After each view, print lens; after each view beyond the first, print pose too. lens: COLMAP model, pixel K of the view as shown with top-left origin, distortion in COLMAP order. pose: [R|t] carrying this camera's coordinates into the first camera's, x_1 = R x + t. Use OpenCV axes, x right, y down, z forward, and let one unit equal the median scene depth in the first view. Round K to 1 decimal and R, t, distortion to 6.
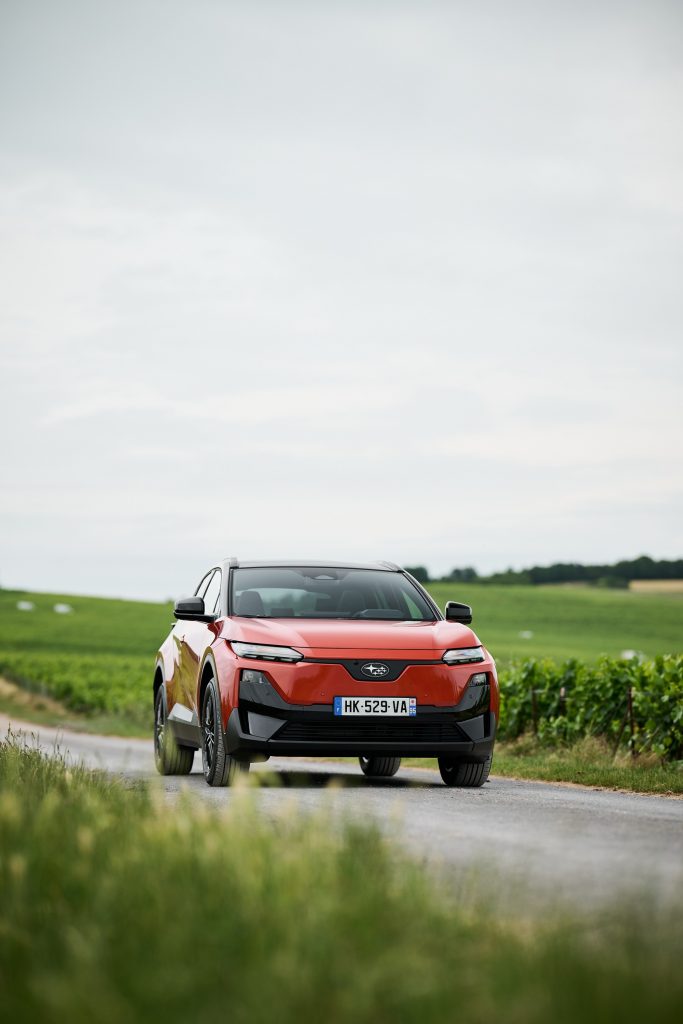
lens RADIAL K [[2869.4, 0, 339.8], [0, 2869.4, 514.8], [0, 0, 1]] dist [0.059782, 0.000000]
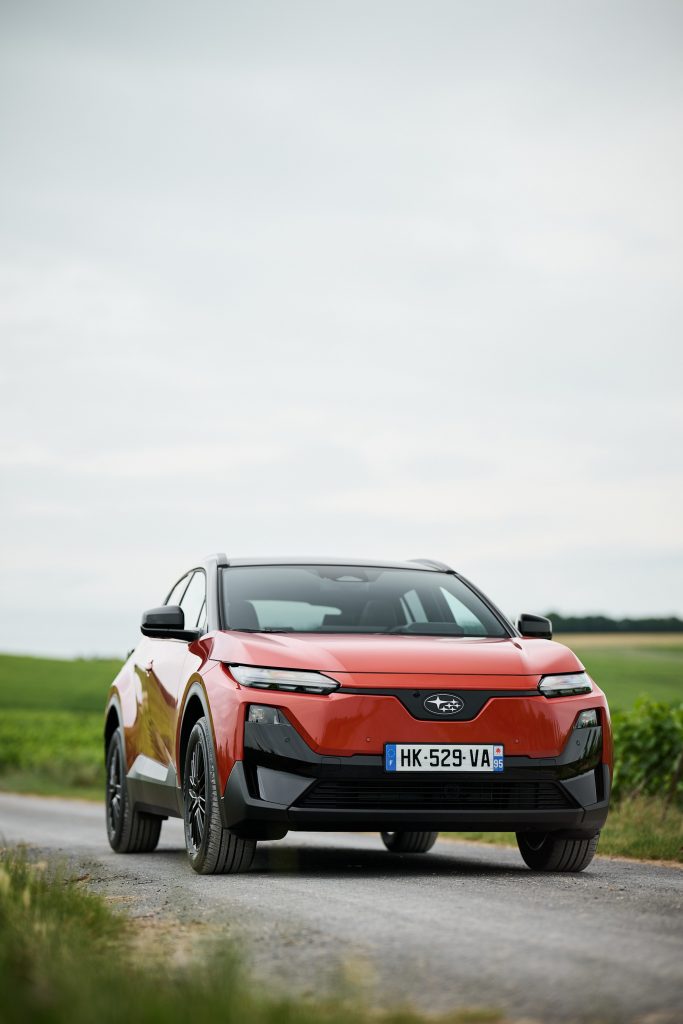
lens RADIAL K [[2869.4, 0, 345.0], [0, 2869.4, 510.4], [0, 0, 1]] dist [0.059782, 0.000000]
pose [[0.999455, -0.000936, 0.033012, -0.030888], [0.001617, 0.999786, -0.020620, 0.019930], [-0.032986, 0.020662, 0.999242, 0.287200]]
